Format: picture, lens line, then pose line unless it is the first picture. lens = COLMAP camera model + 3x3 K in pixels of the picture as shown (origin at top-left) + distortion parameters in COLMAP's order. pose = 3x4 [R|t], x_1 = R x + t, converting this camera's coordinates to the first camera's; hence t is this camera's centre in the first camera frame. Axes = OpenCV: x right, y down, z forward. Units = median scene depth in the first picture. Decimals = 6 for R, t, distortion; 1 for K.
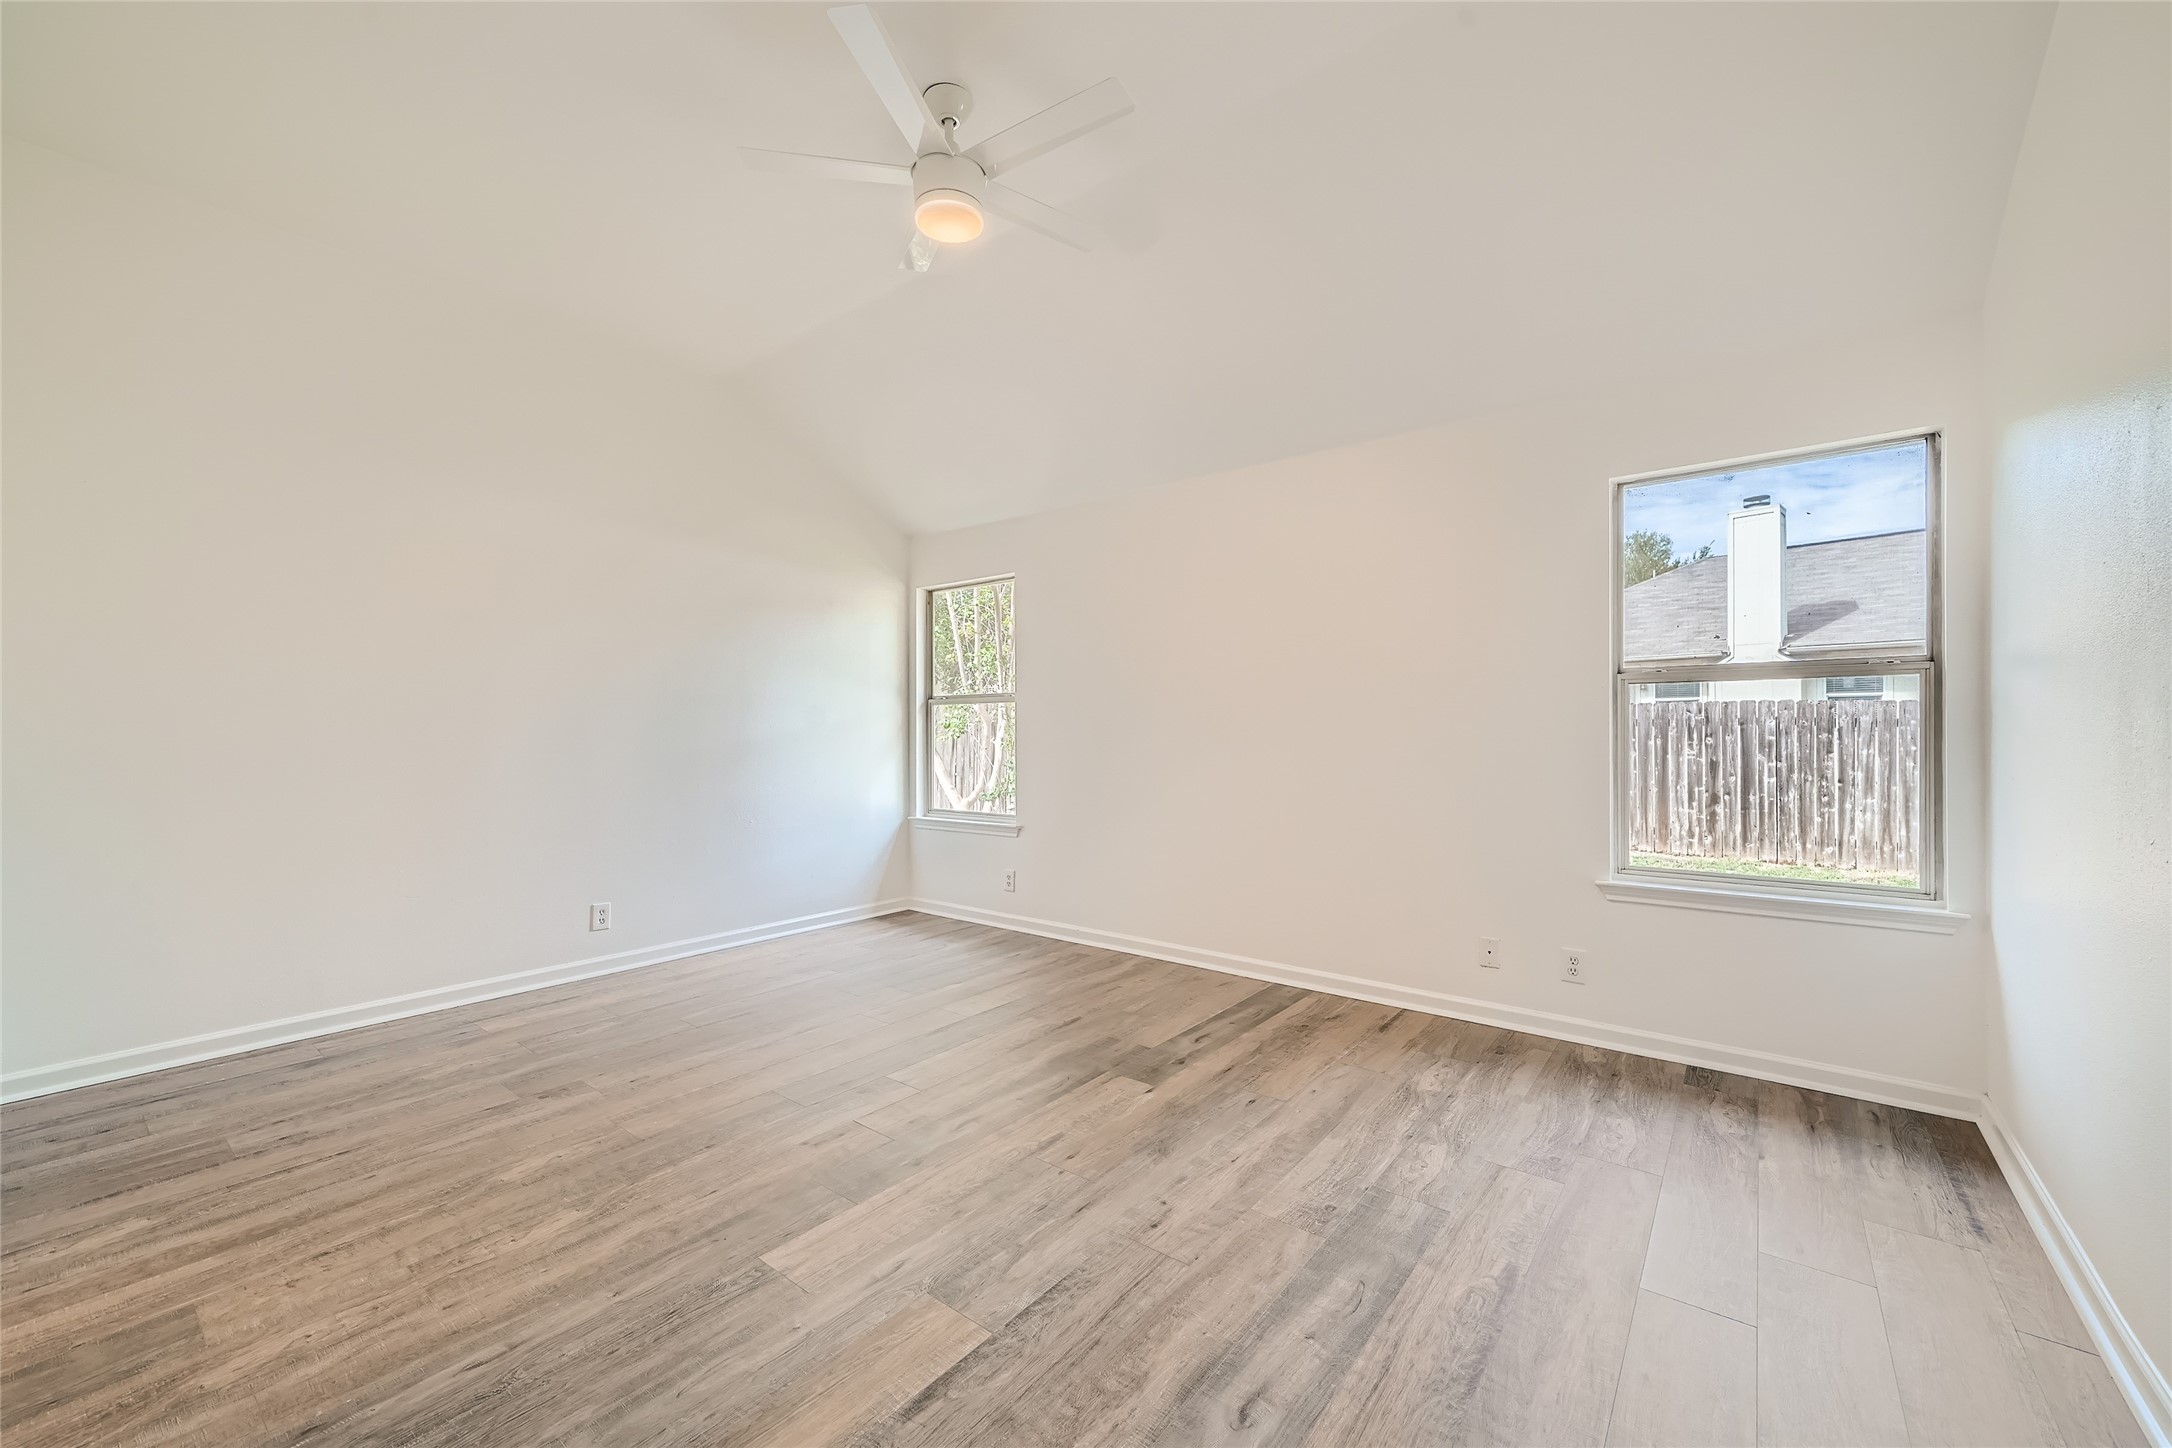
lens RADIAL K [[855.7, 0, 1085.4], [0, 855.7, 727.2], [0, 0, 1]] dist [0.001455, 0.000564]
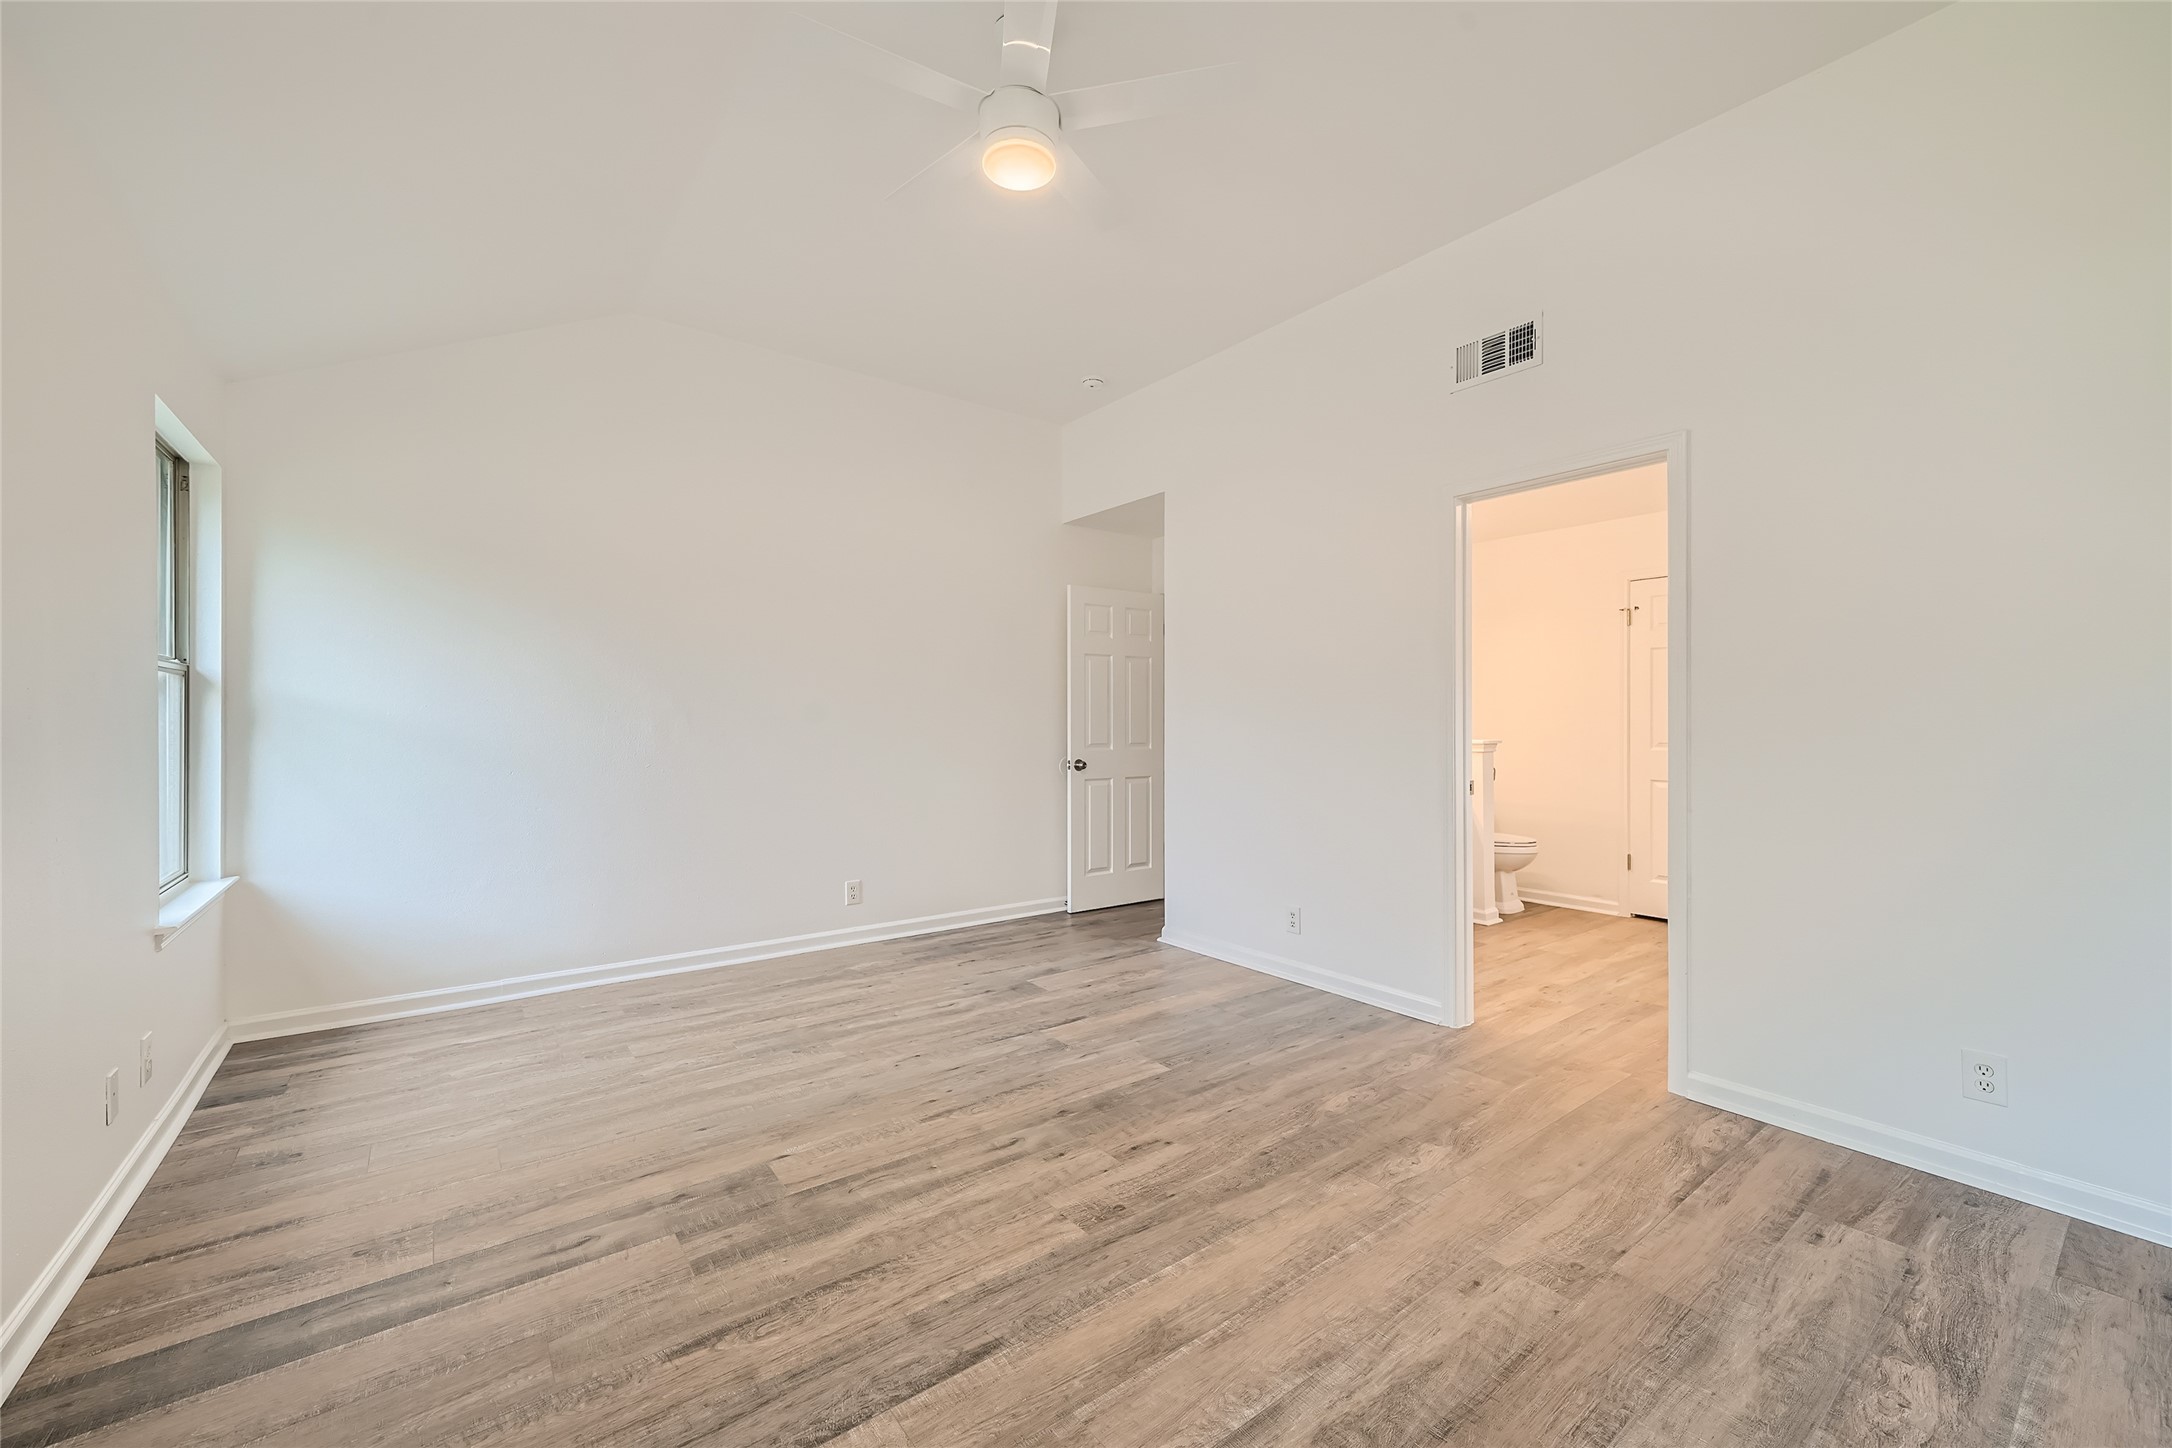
lens RADIAL K [[855.7, 0, 1083.5], [0, 855.7, 726.5], [0, 0, 1]] dist [0.001455, 0.000564]
pose [[-0.969181, 0.000461, 0.246348, -0.523610], [0.000023, 0.999998, -0.001779, 0.005842], [-0.246348, -0.001719, -0.969180, 2.180085]]
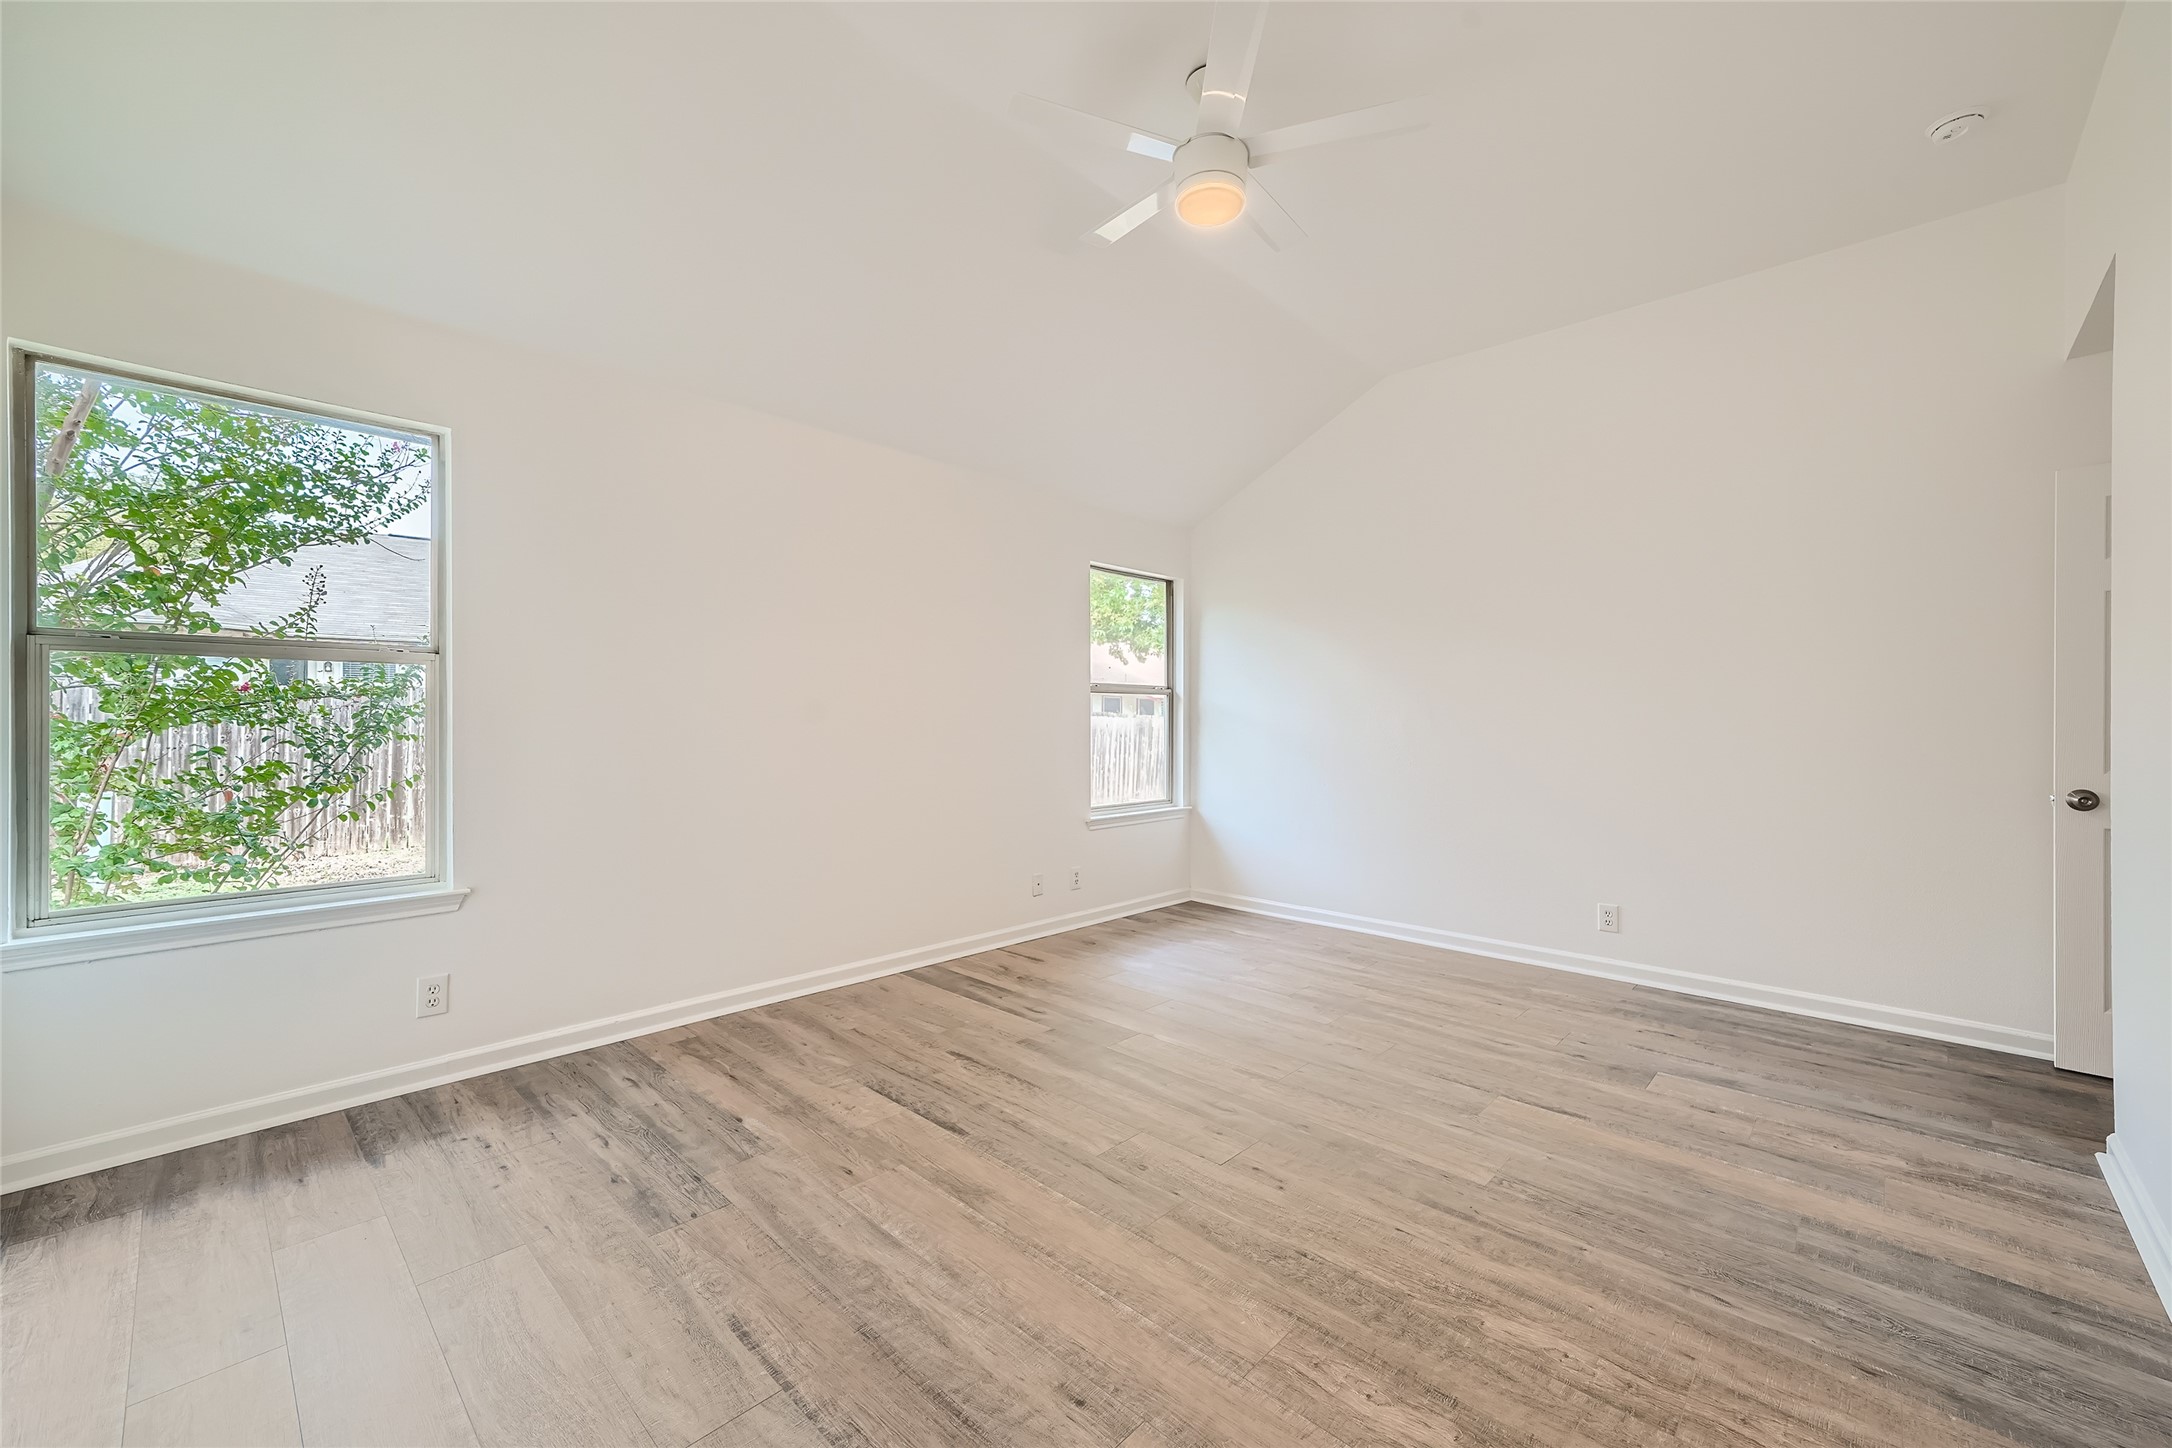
lens RADIAL K [[855.7, 0, 1090.1], [0, 855.7, 719.7], [0, 0, 1]] dist [0.001455, 0.000564]
pose [[0.084831, 0.003910, 0.996388, -1.350083], [-0.009613, 0.999949, -0.003105, 0.006506], [-0.996349, -0.009315, 0.084865, 1.235888]]
